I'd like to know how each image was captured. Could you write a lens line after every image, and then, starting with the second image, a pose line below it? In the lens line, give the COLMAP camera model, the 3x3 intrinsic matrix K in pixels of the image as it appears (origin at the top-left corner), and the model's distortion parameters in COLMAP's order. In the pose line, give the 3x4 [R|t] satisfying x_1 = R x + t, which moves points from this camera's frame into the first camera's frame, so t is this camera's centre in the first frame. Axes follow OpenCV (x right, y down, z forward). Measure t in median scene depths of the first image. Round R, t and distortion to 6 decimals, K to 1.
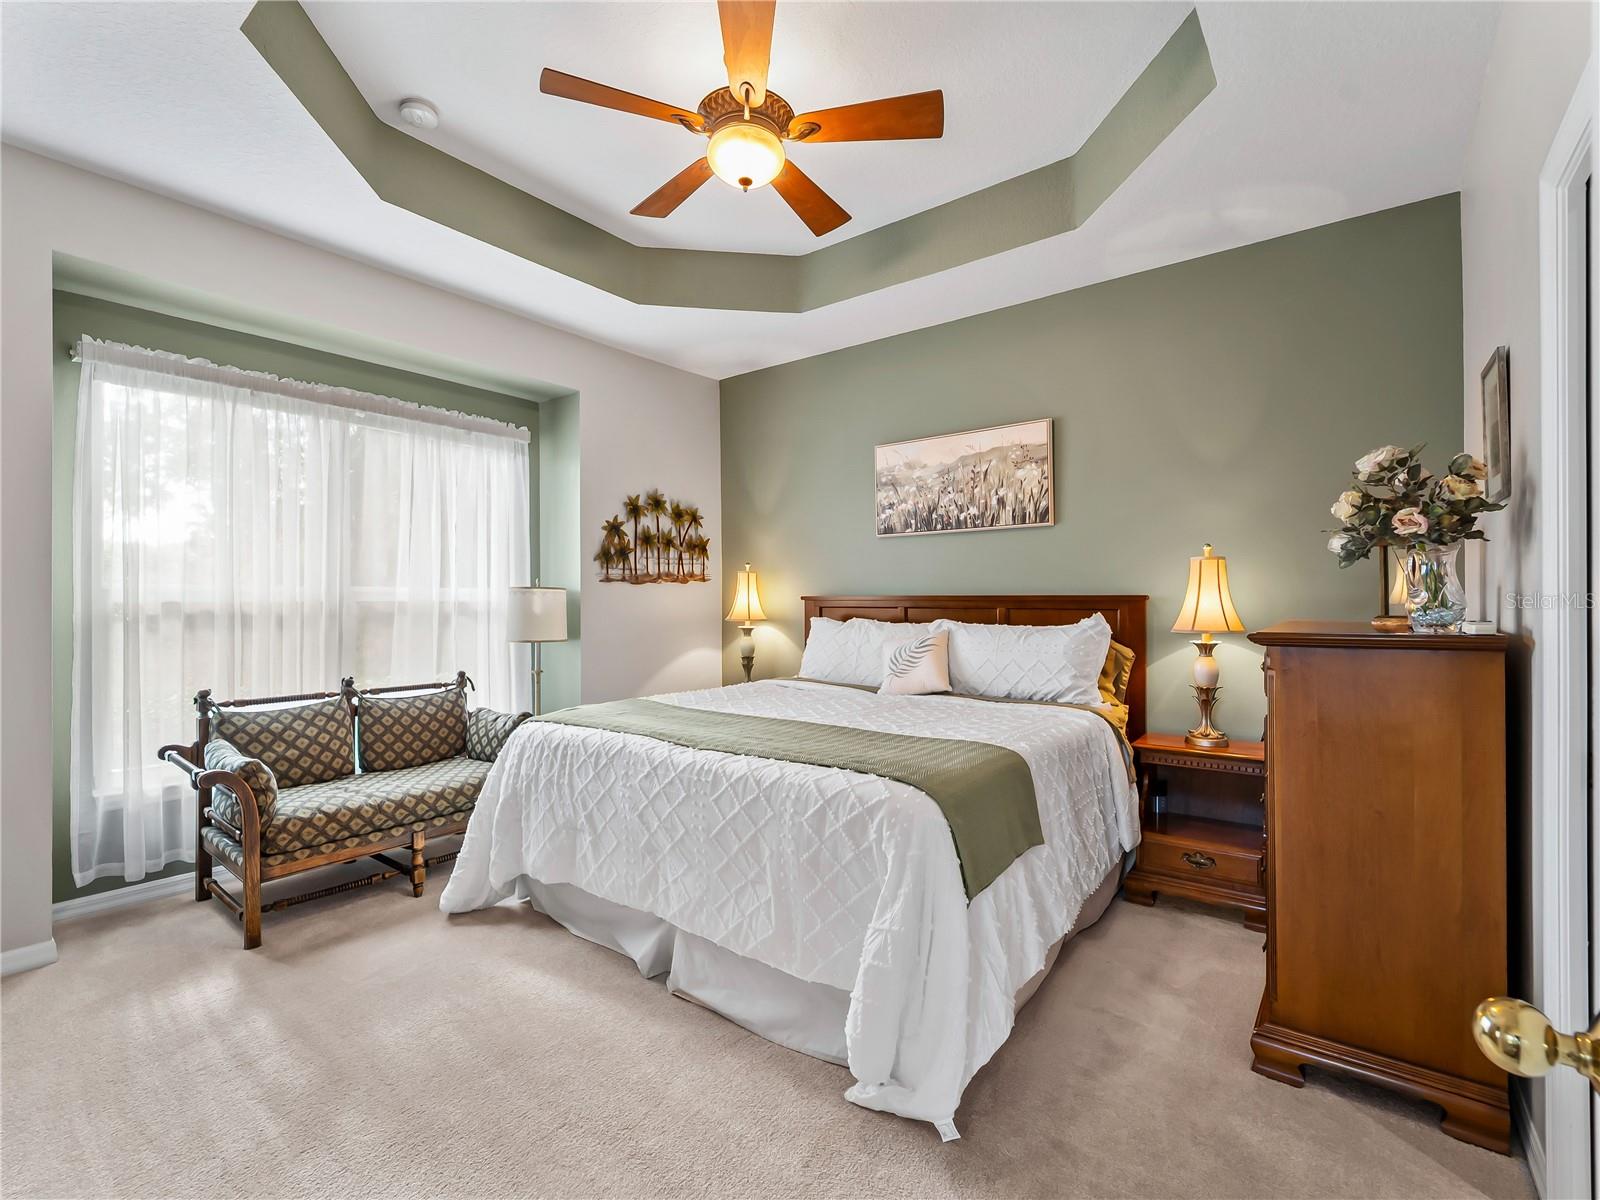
lens RADIAL K [[729.4, 0, 801.4], [0, 729.4, 605.8], [0, 0, 1]] dist [0.000552, -0.000704]
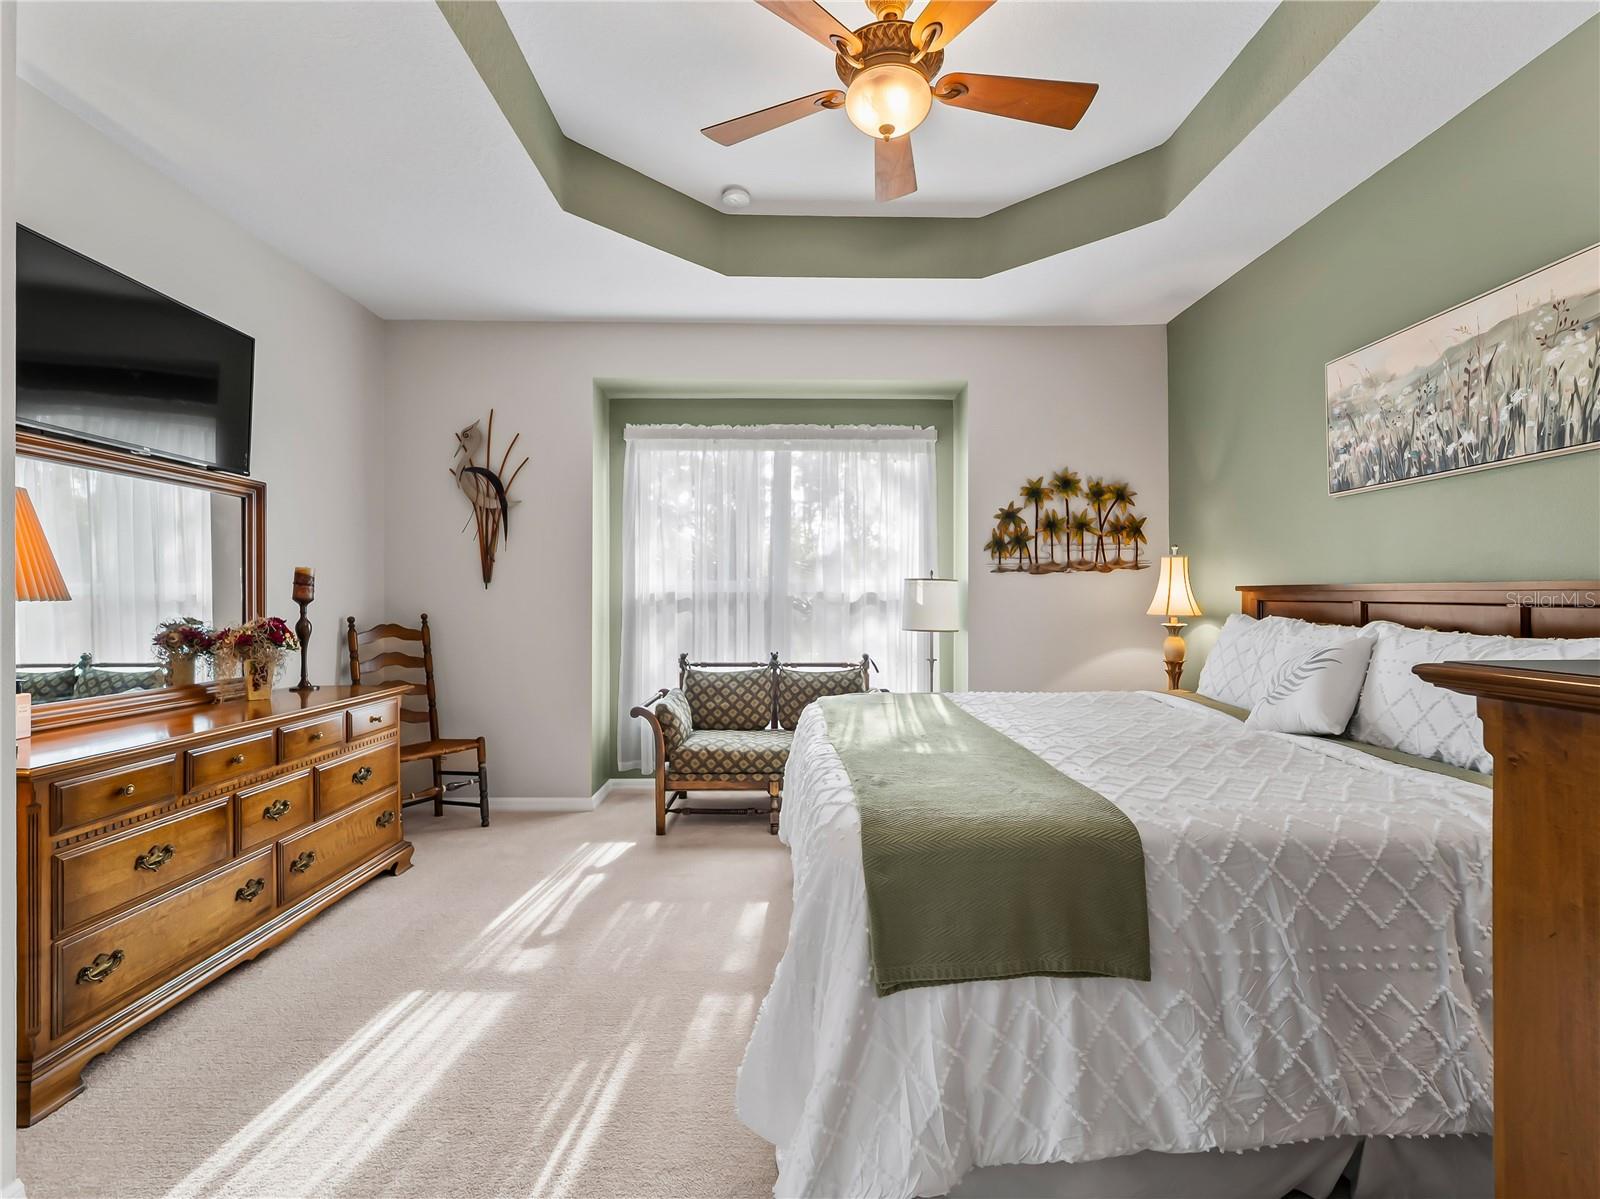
lens RADIAL K [[729.4, 0, 801.4], [0, 729.4, 605.3], [0, 0, 1]] dist [0.000552, -0.000704]
pose [[0.628345, 0.013689, -0.777814, 0.351637], [-0.006211, 0.999902, 0.012580, 0.000171], [0.777910, -0.003073, 0.628368, 0.212867]]
